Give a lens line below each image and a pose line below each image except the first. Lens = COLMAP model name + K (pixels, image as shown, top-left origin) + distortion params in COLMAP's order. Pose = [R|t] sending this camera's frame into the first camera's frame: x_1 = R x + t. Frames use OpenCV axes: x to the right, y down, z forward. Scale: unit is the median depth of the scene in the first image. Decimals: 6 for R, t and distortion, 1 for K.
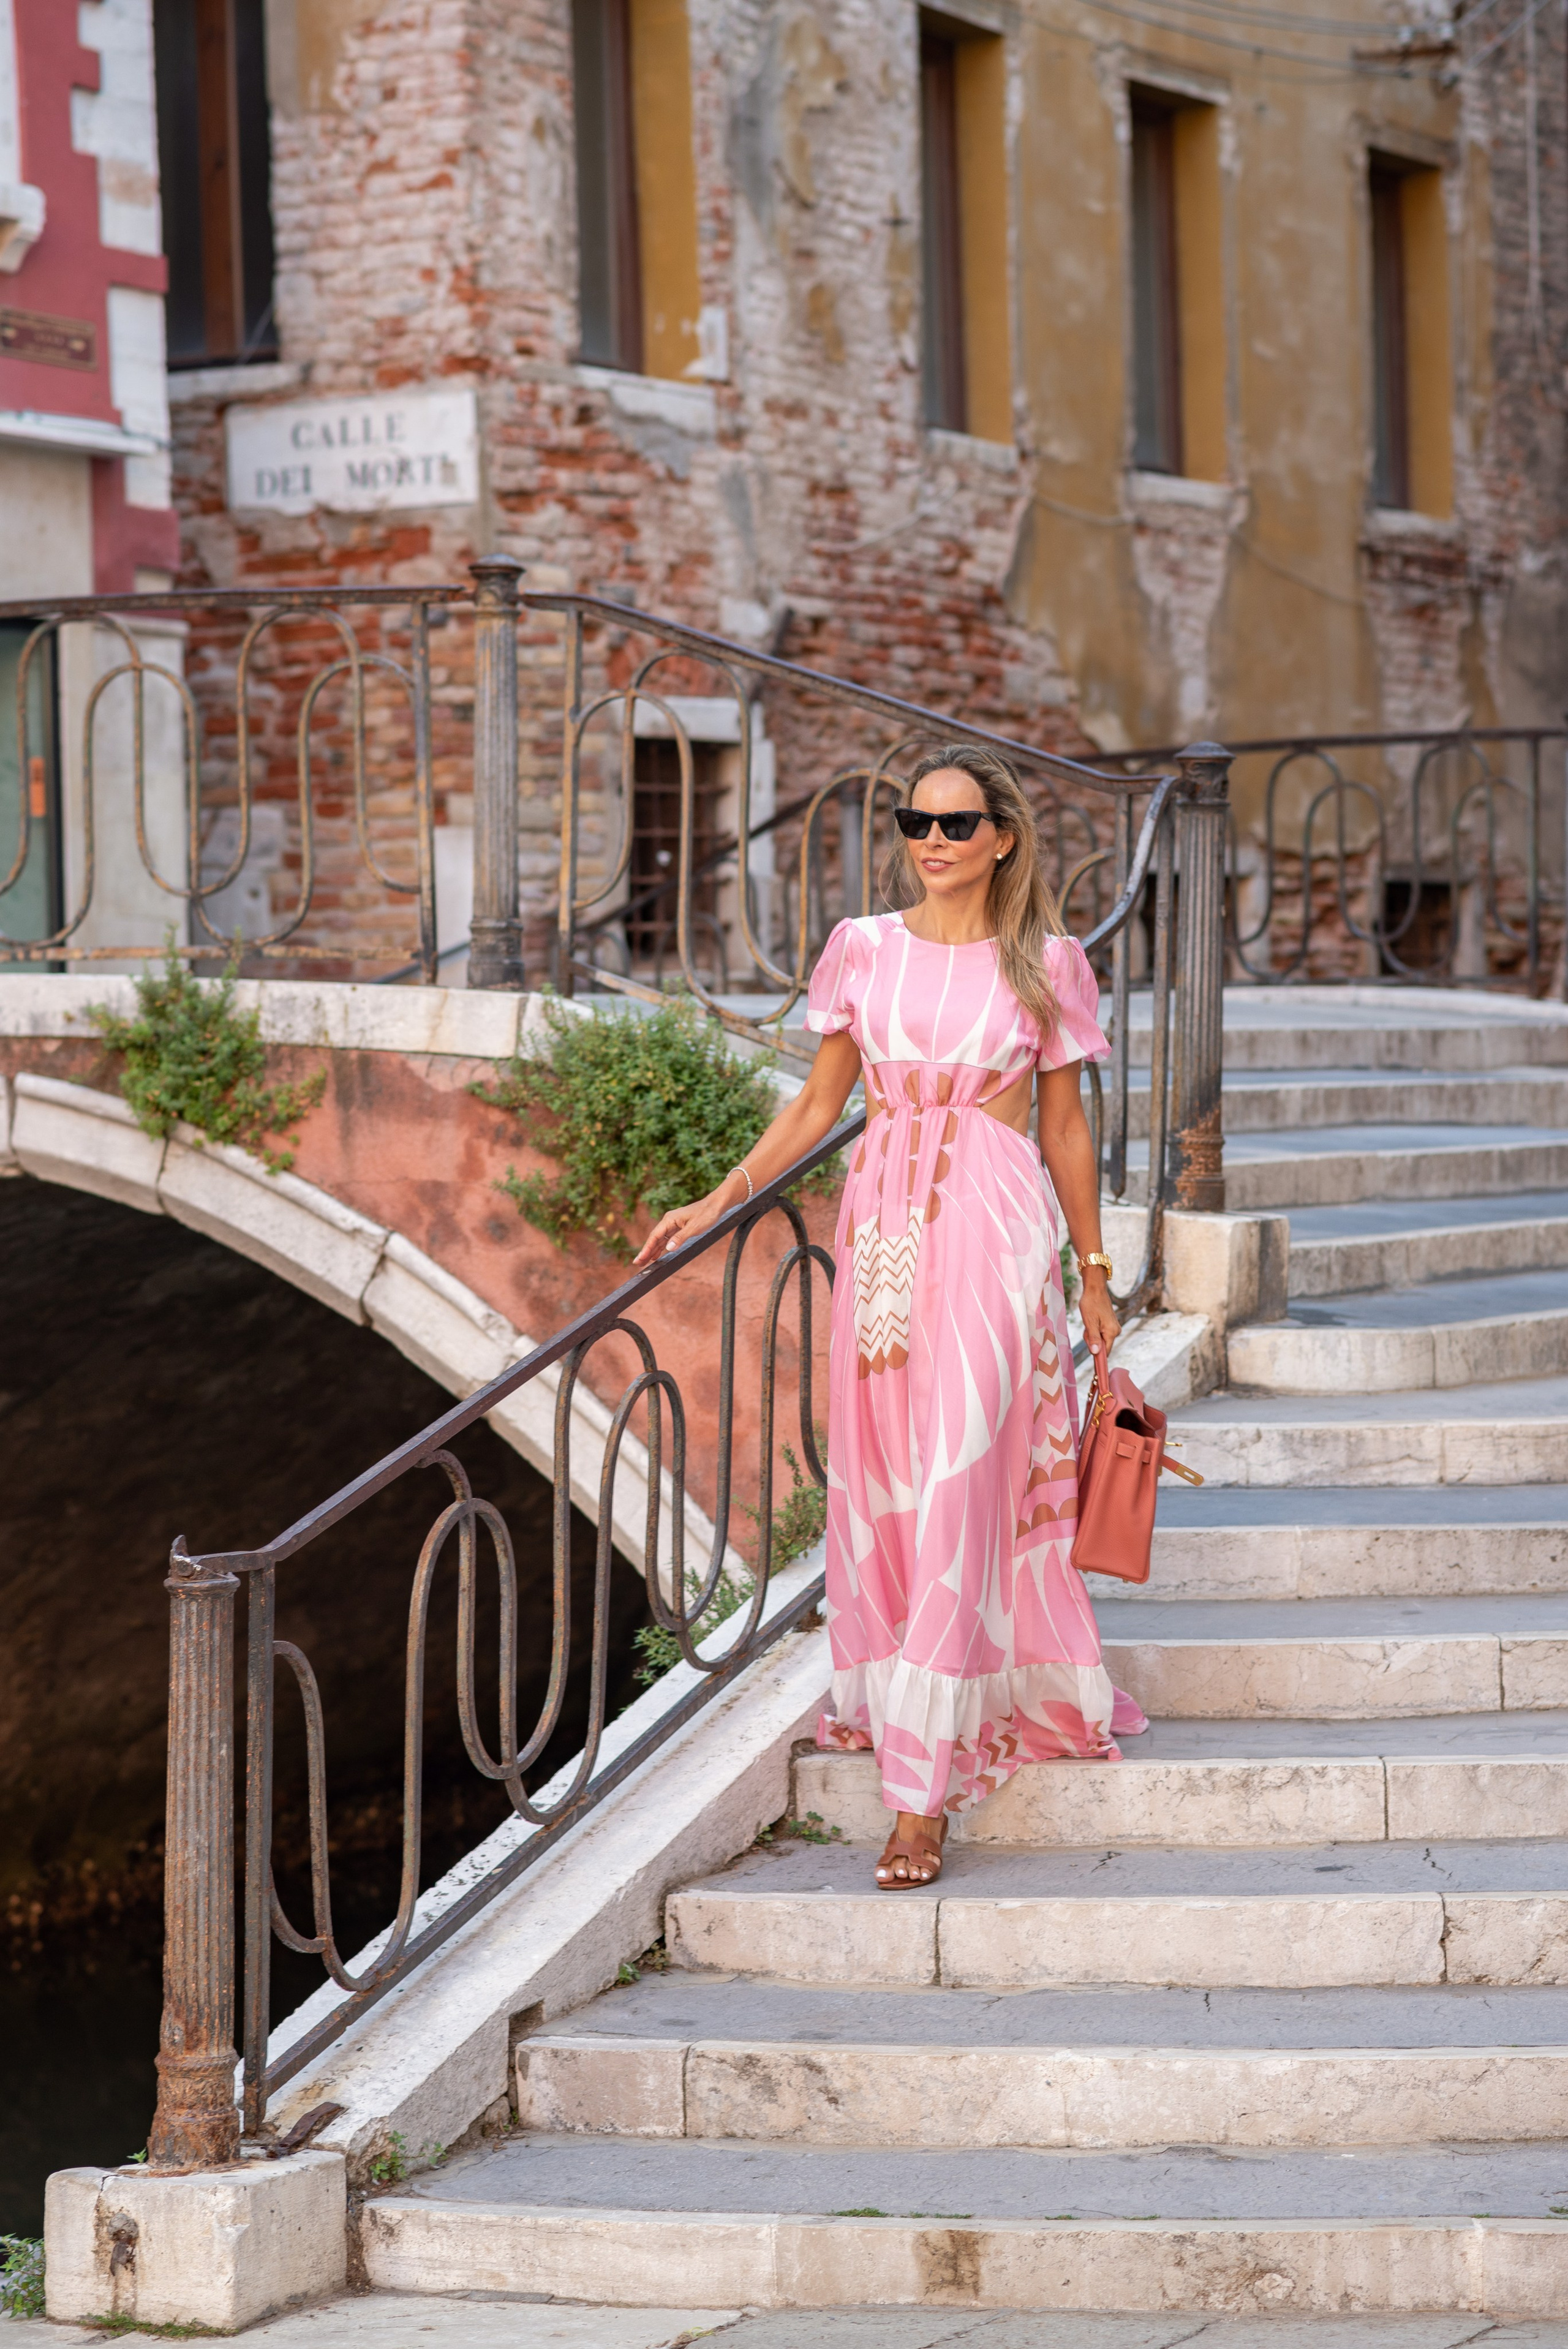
lens RADIAL K [[5679.6, 0, 784.0], [0, 5679.6, 1174.5], [0, 0, 1]] dist [0.032304, -0.120587]
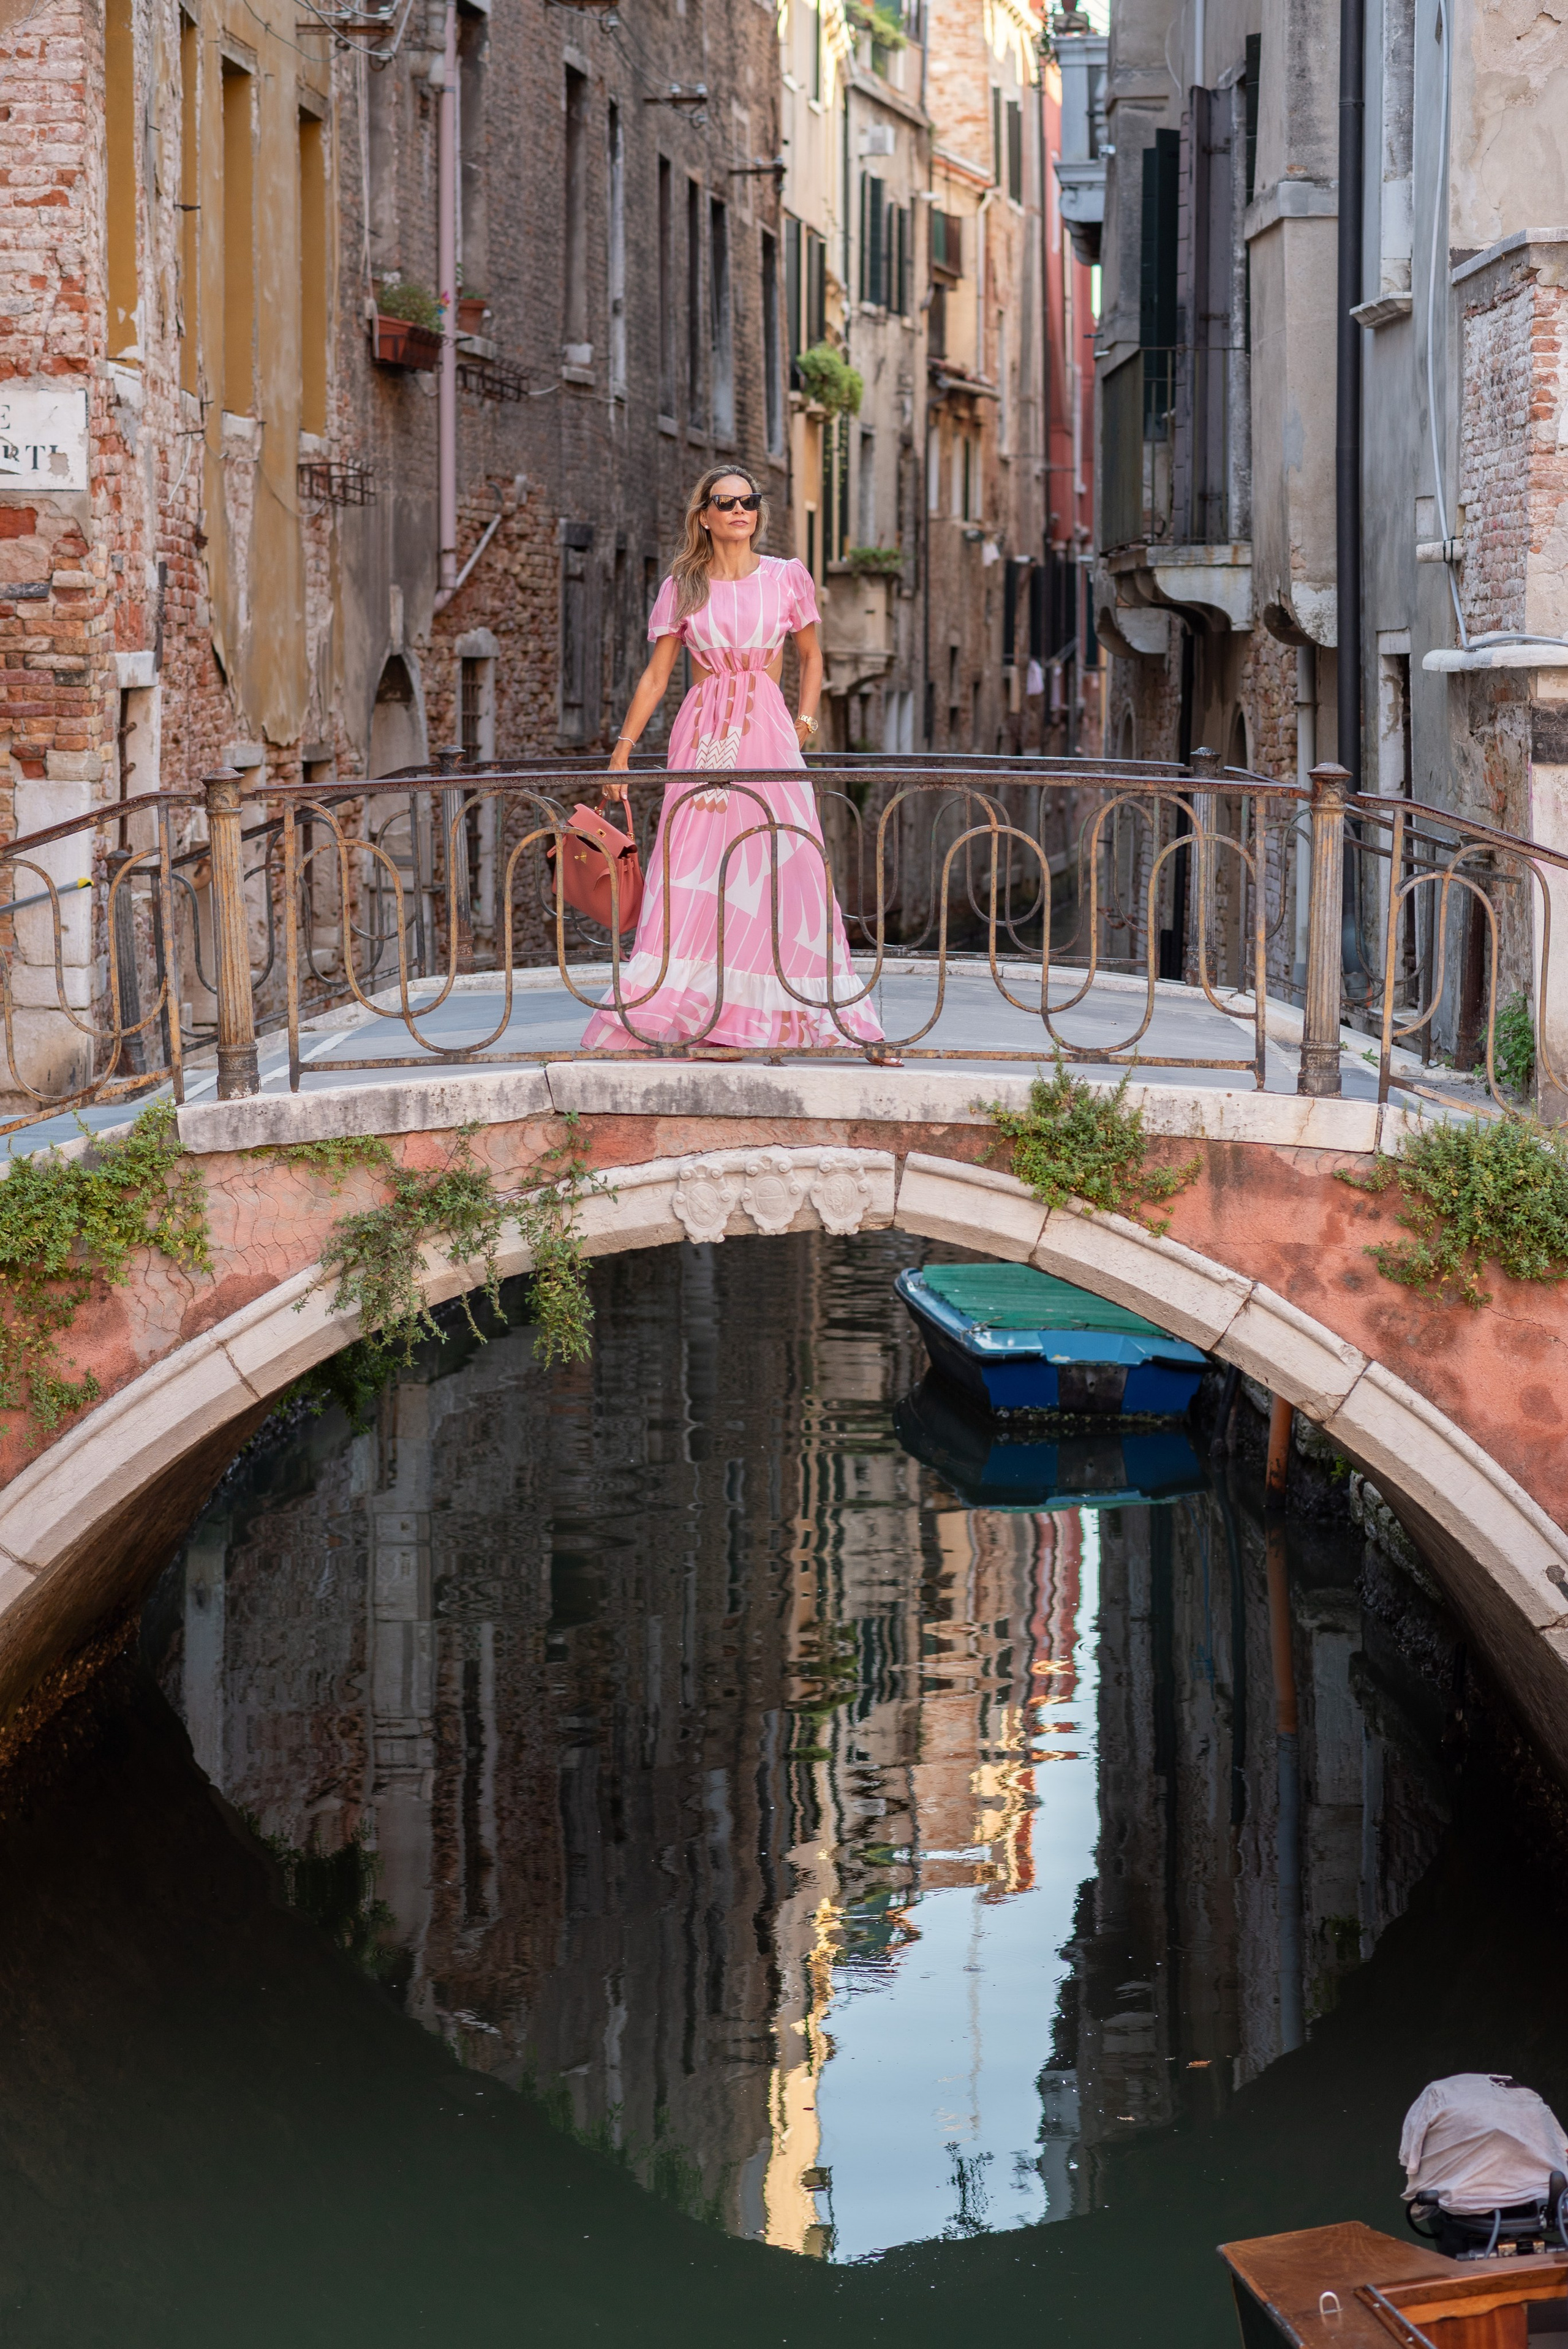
lens RADIAL K [[5679.6, 0, 784.0], [0, 5679.6, 1174.5], [0, 0, 1]] dist [0.032304, -0.120587]
pose [[0.881435, -0.013667, 0.472108, -0.771984], [-0.017284, 0.997978, 0.061159, -0.091439], [-0.471989, -0.062068, 0.879417, -0.095393]]
